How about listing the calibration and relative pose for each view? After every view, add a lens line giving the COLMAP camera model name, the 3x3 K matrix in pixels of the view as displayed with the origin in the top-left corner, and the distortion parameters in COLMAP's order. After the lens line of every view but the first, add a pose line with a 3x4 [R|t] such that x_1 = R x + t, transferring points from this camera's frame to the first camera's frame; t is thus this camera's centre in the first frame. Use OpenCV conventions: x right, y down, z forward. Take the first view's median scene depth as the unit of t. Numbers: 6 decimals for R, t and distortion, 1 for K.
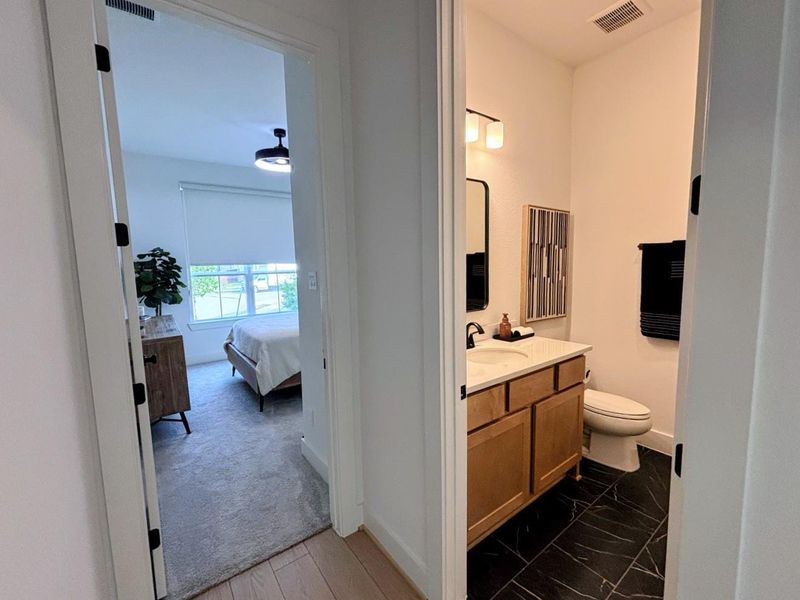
lens RADIAL K [[336.2, 0, 405.1], [0, 336.2, 298.1], [0, 0, 1]] dist [-0.002418, -0.000016]
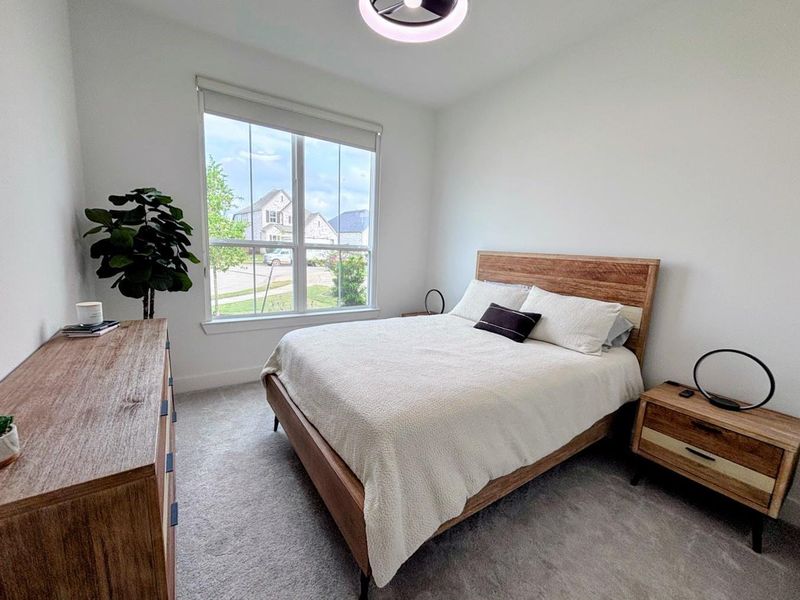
lens RADIAL K [[336.2, 0, 405.1], [0, 336.2, 298.1], [0, 0, 1]] dist [-0.002418, -0.000016]
pose [[0.996492, 0.070123, -0.045688, -0.221900], [-0.067681, 0.996300, 0.052960, -0.021571], [0.049232, -0.049682, 0.997551, 0.361150]]
